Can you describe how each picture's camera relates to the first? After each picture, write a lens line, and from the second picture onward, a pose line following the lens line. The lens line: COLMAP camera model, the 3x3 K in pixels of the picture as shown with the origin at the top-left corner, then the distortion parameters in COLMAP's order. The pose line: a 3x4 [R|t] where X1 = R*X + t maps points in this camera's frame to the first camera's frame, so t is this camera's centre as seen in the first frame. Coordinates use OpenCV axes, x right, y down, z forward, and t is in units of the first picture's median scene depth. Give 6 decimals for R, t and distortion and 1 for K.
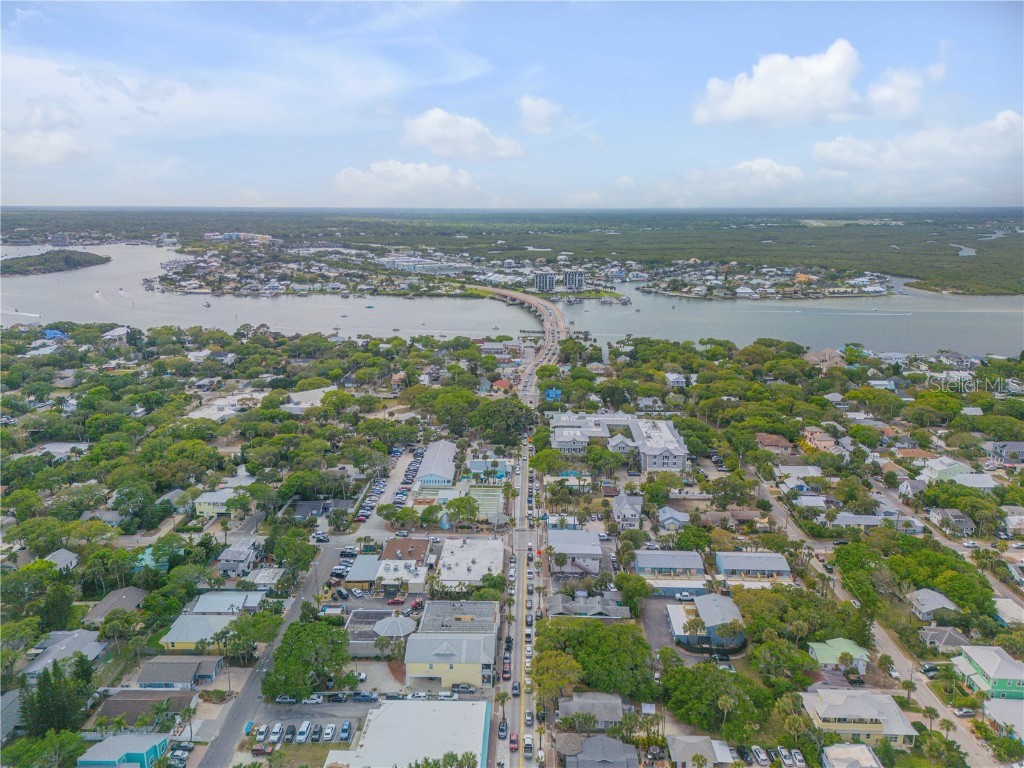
lens RADIAL K [[716.1, 0, 512.0], [0, 716.1, 384.0], [0, 0, 1]] dist [0.088449, -0.105854]
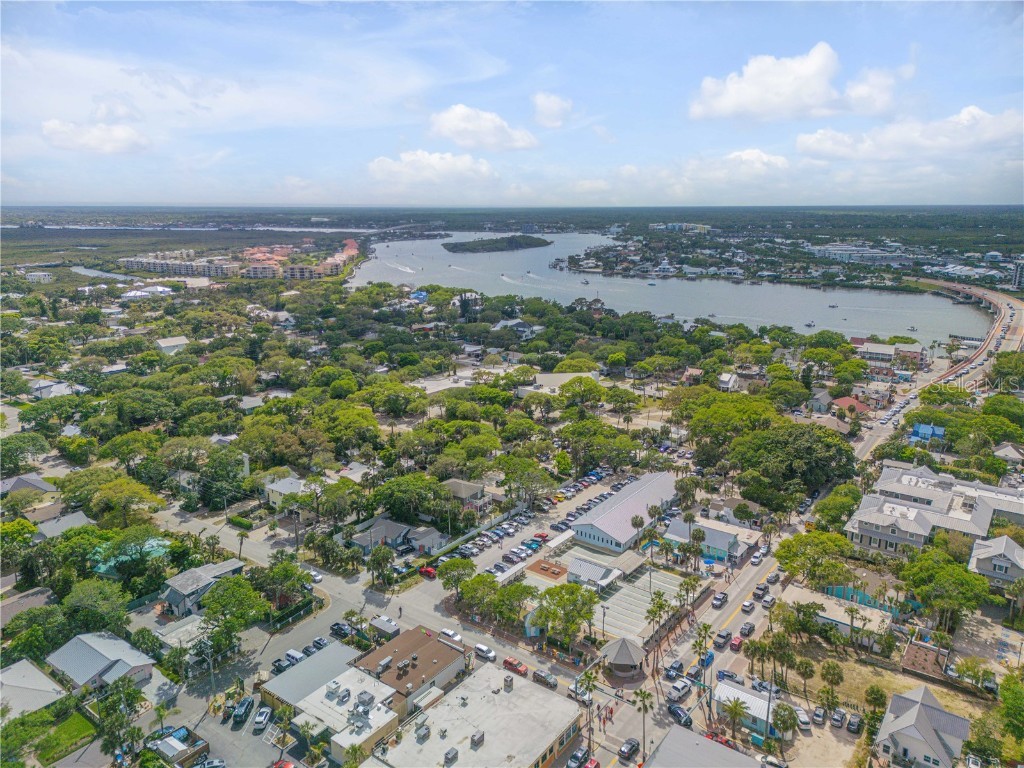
lens RADIAL K [[716.1, 0, 512.0], [0, 716.1, 384.0], [0, 0, 1]] dist [0.088449, -0.105854]
pose [[0.817058, 0.133521, -0.560881, 0.047366], [-0.132648, 0.990252, 0.042502, -0.002427], [0.561088, 0.039673, 0.826805, 0.140658]]
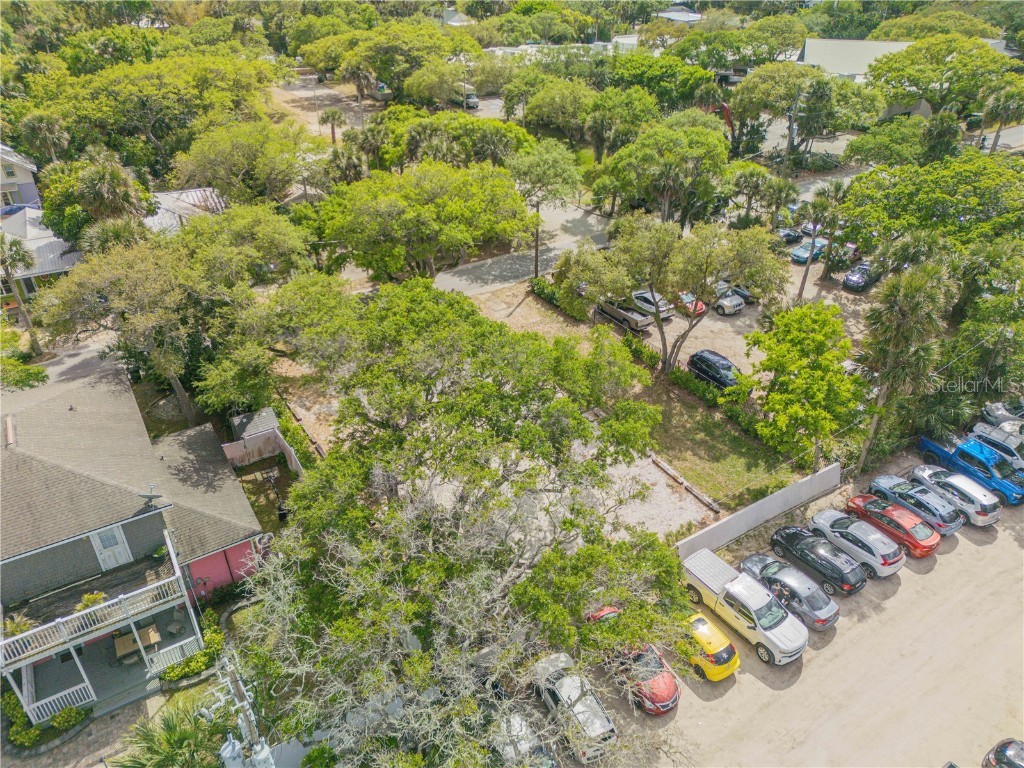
lens RADIAL K [[716.1, 0, 512.0], [0, 716.1, 384.0], [0, 0, 1]] dist [0.088449, -0.105854]
pose [[0.552471, 0.447494, -0.703225, -0.043241], [-0.200641, 0.890257, 0.408883, 0.017224], [0.809024, -0.084800, 0.581626, 0.300936]]
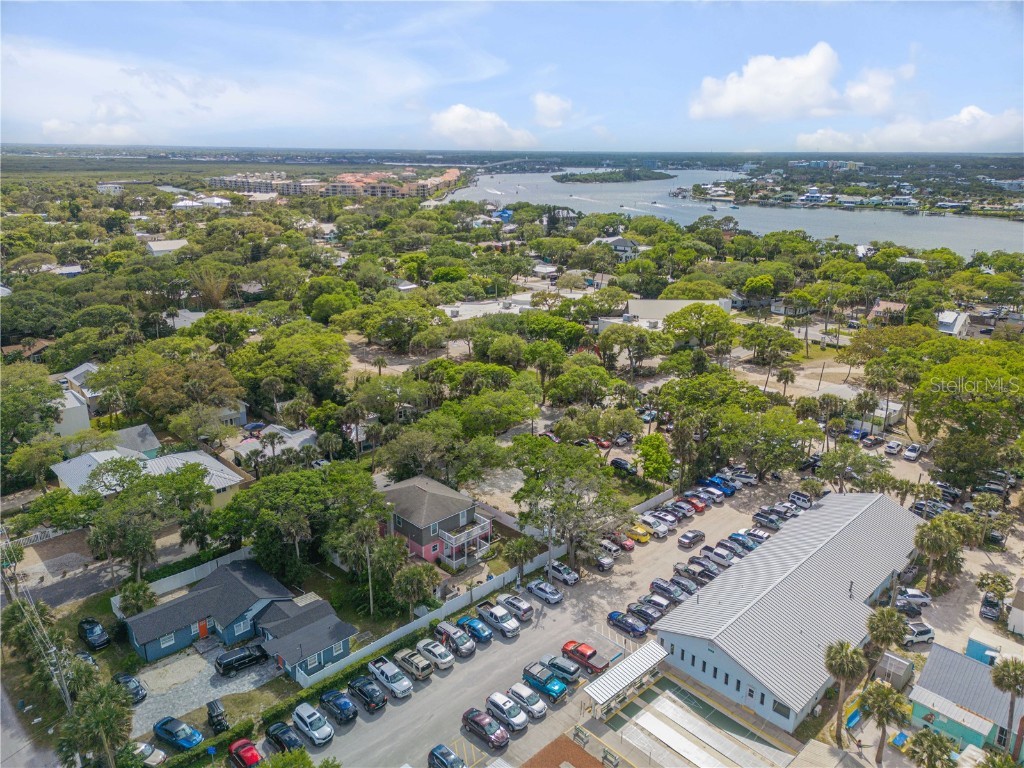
lens RADIAL K [[716.1, 0, 512.0], [0, 716.1, 384.0], [0, 0, 1]] dist [0.088449, -0.105854]
pose [[0.713127, 0.216754, -0.666684, -0.006153], [-0.170790, 0.976063, 0.134652, 0.007211], [0.679912, 0.017839, 0.733076, 0.239366]]
